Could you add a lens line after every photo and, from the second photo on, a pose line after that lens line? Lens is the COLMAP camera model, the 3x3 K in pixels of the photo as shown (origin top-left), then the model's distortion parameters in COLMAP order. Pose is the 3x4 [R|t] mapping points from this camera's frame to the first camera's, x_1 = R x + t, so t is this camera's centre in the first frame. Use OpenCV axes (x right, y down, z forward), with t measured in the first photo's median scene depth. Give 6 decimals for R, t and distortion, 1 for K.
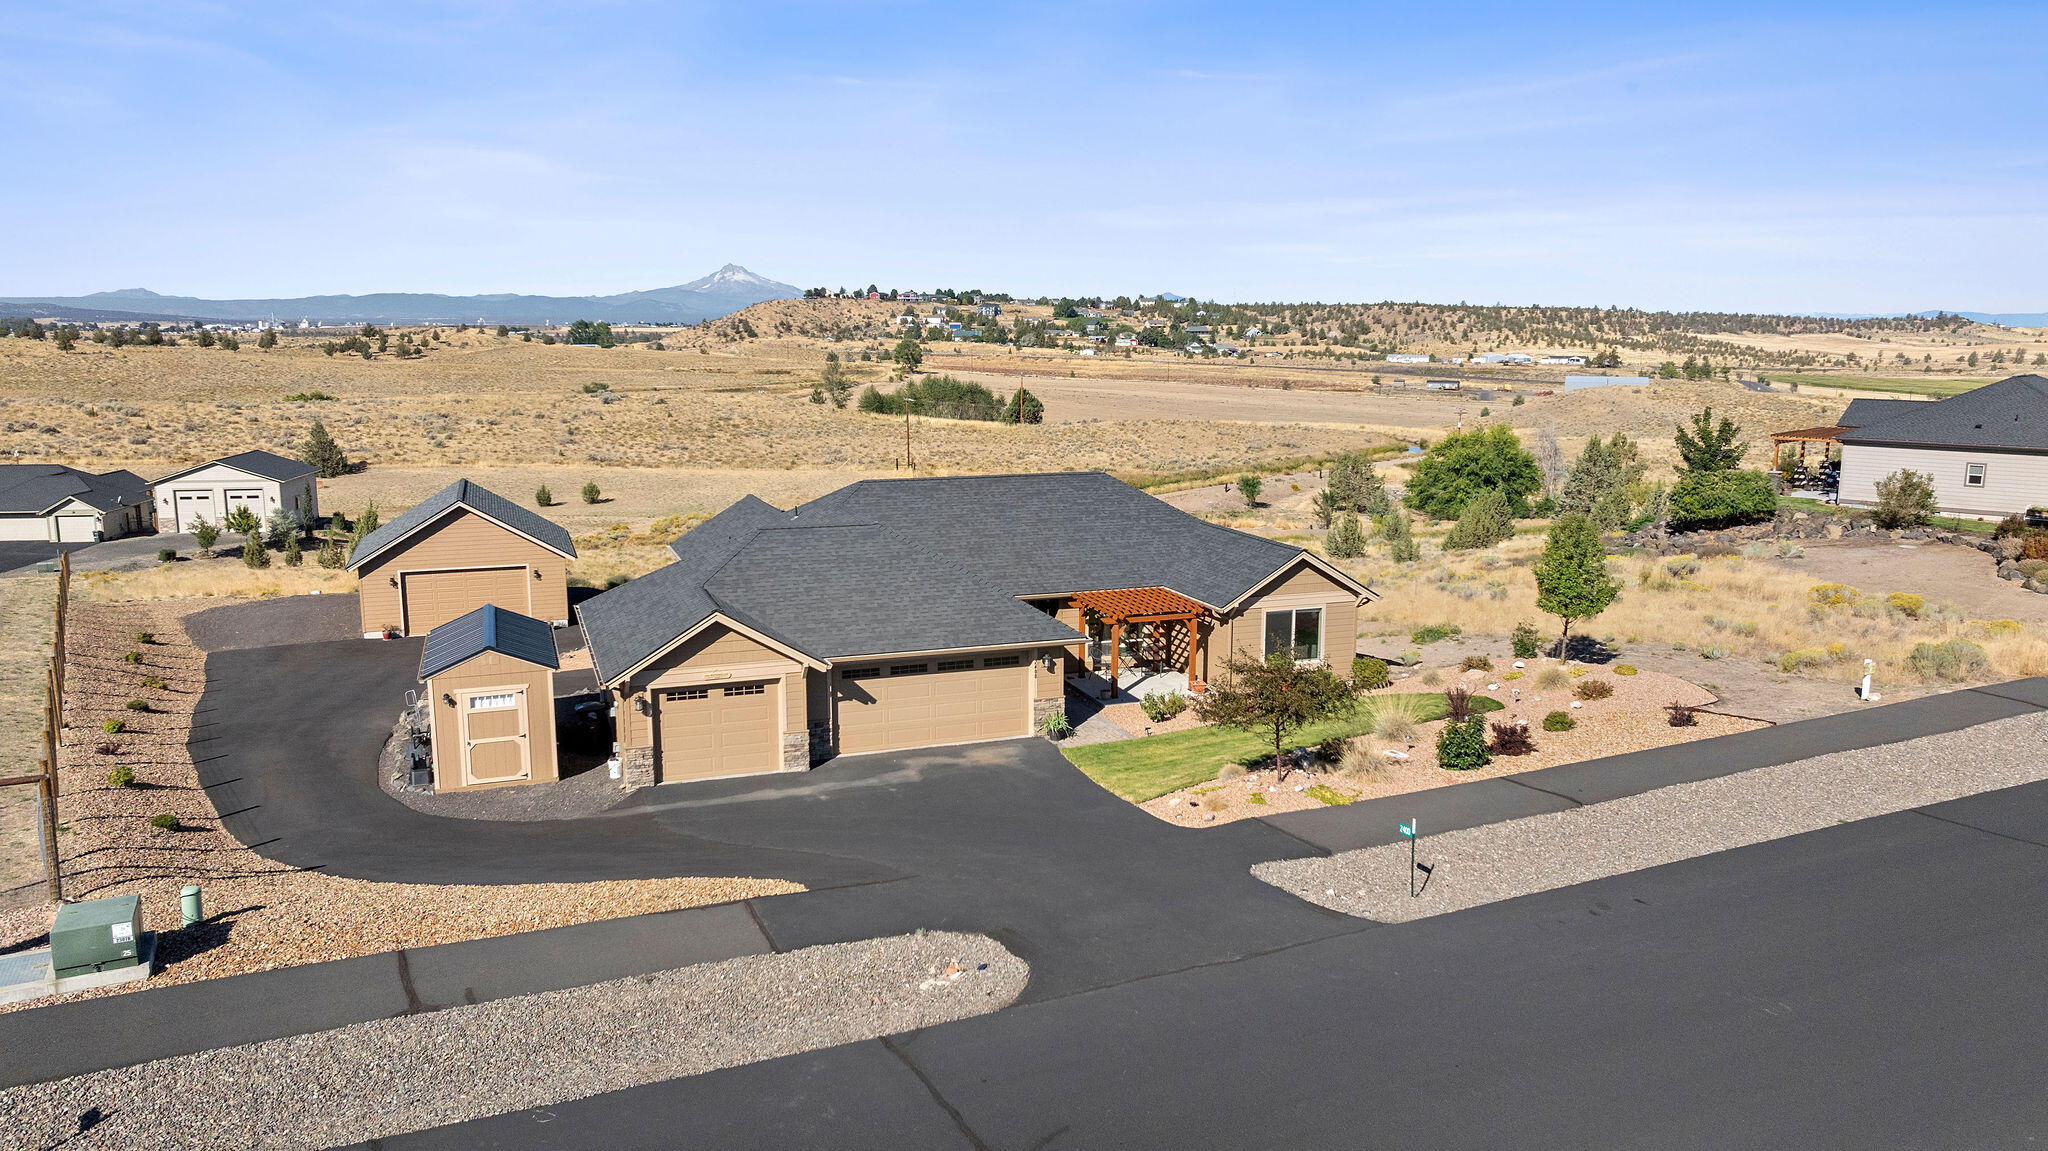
lens RADIAL K [[1441.9, 0, 1035.9], [0, 1441.9, 576.3], [0, 0, 1]] dist [-0.025524, 0.019222]
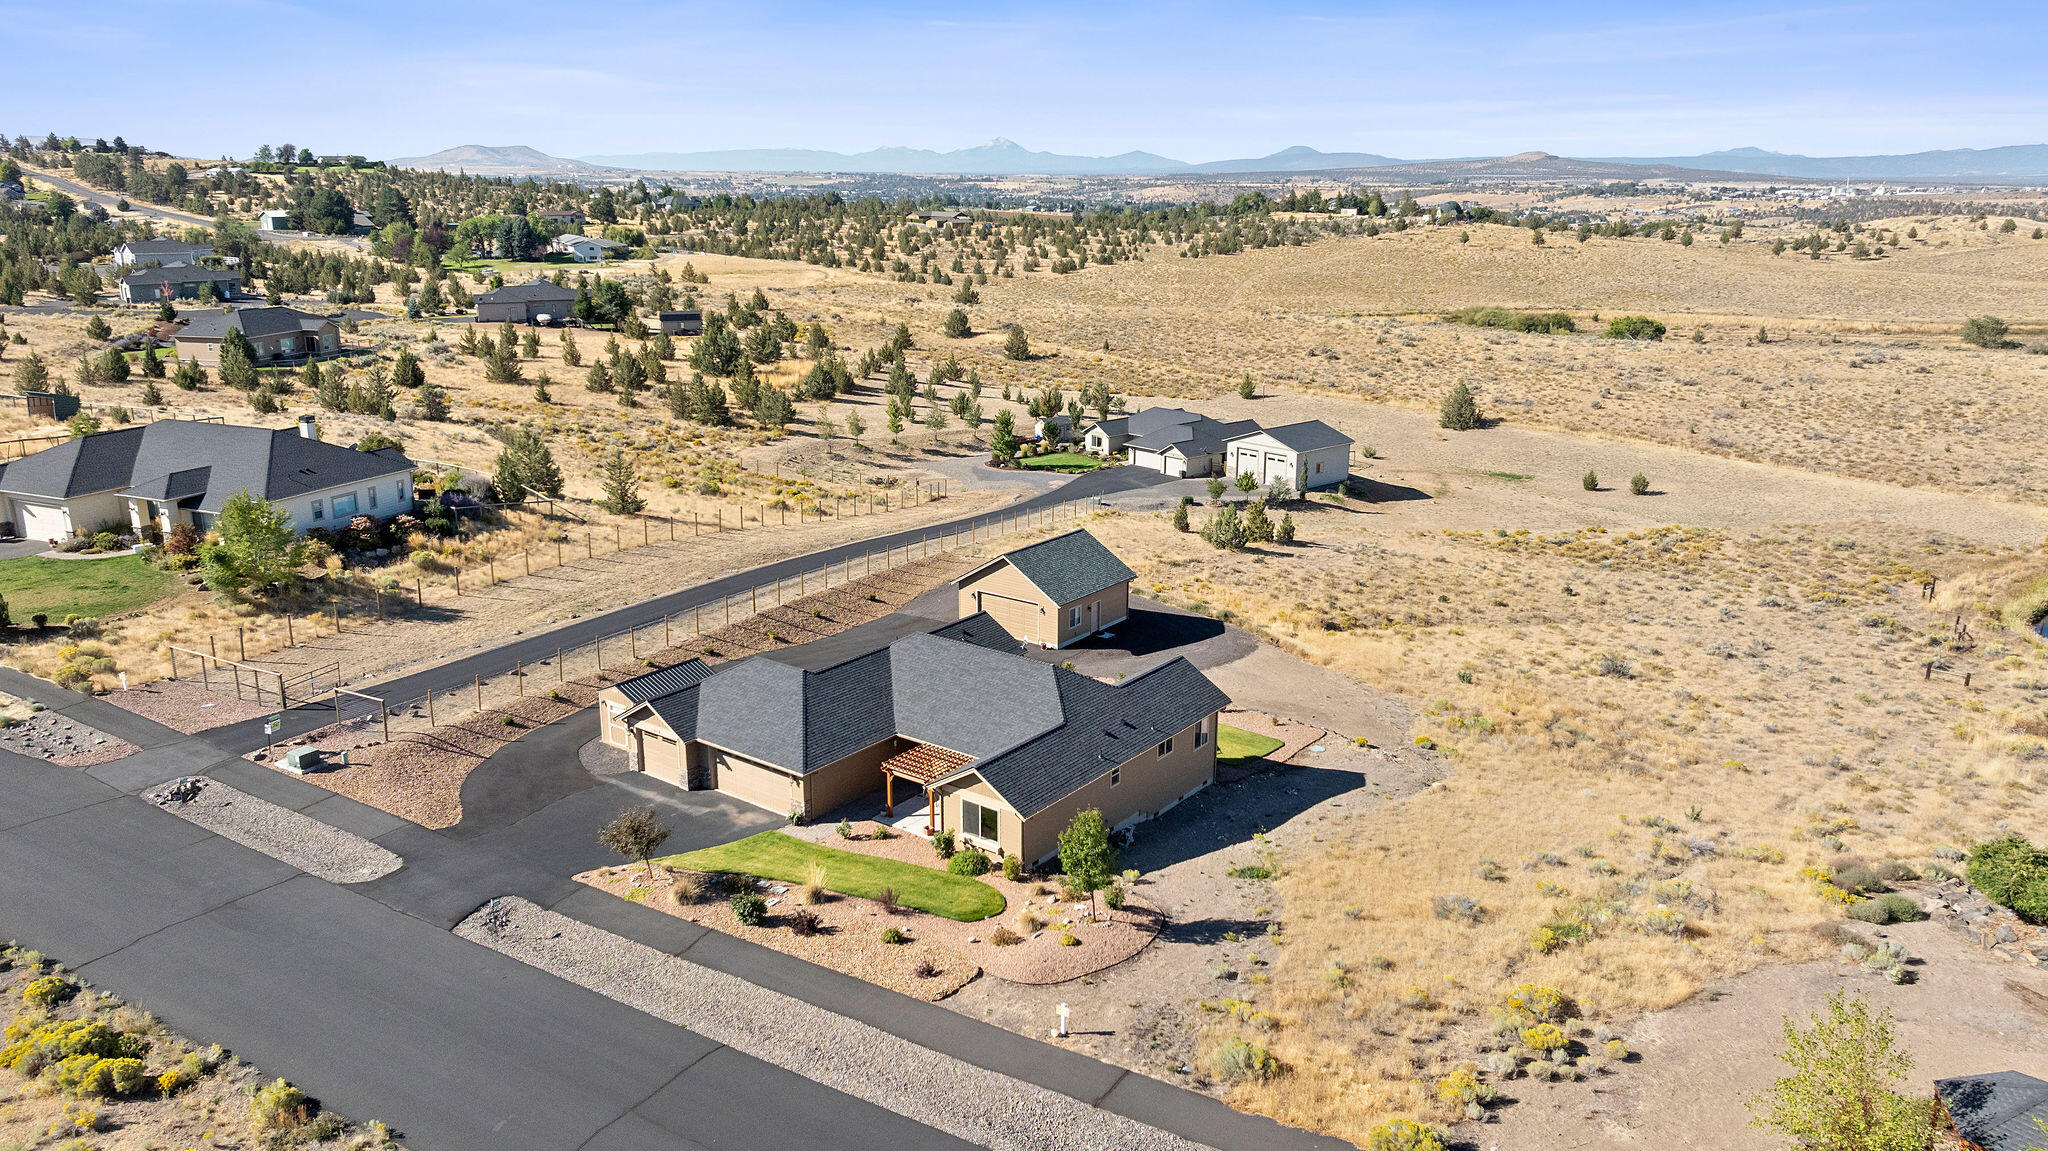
lens RADIAL K [[1441.9, 0, 1015.8], [0, 1441.9, 570.5], [0, 0, 1]] dist [-0.025524, 0.019222]
pose [[0.529801, 0.220094, -0.819066, 0.087957], [-0.144174, 0.975057, 0.168753, -0.030013], [0.835778, 0.028683, 0.548318, 0.016374]]
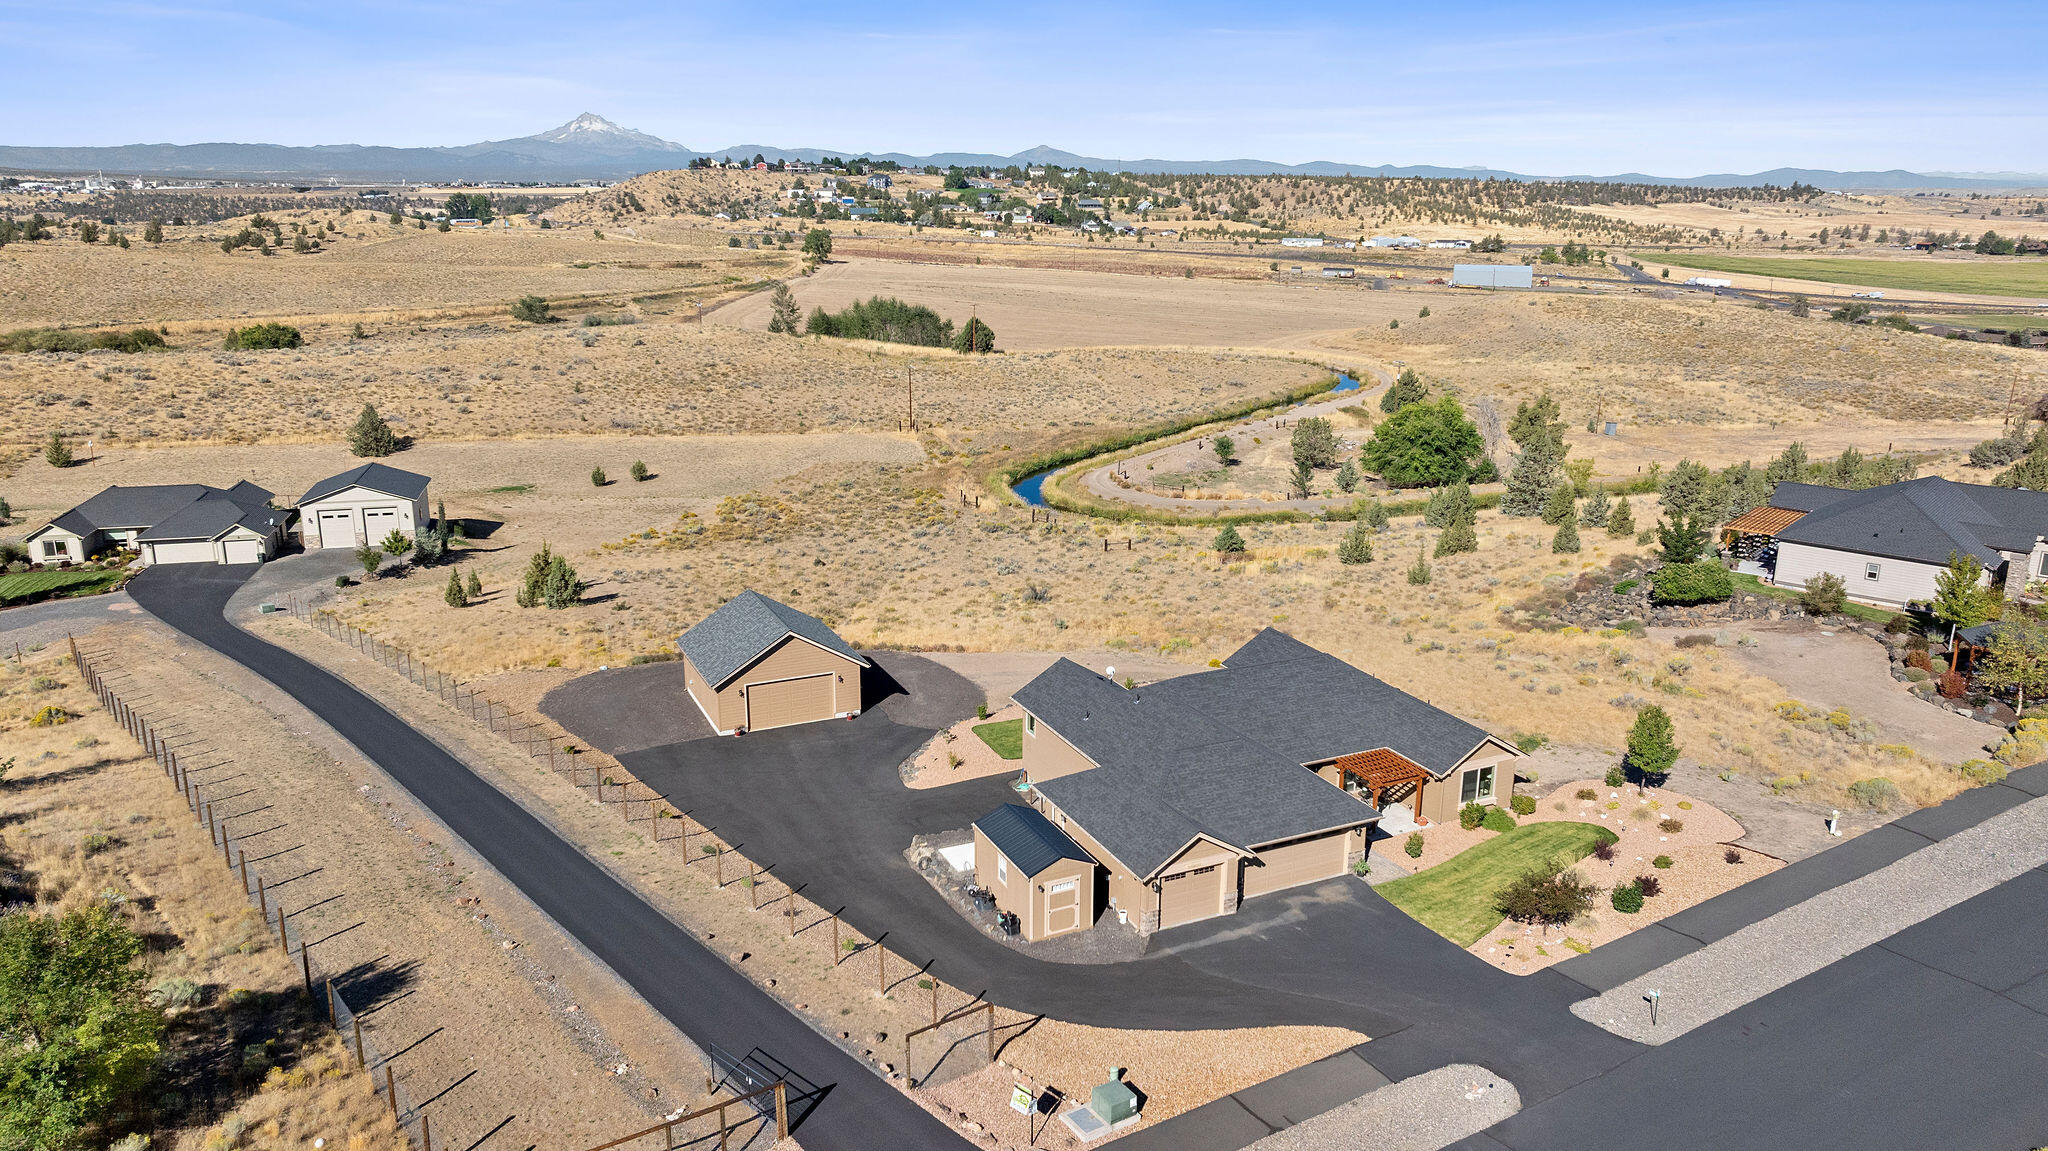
lens RADIAL K [[1441.9, 0, 1036.4], [0, 1441.9, 578.6], [0, 0, 1]] dist [-0.025524, 0.019222]
pose [[0.996276, -0.019283, 0.084039, -0.028693], [0.010844, 0.994955, 0.099733, -0.023071], [-0.085538, -0.098450, 0.991459, -0.032753]]
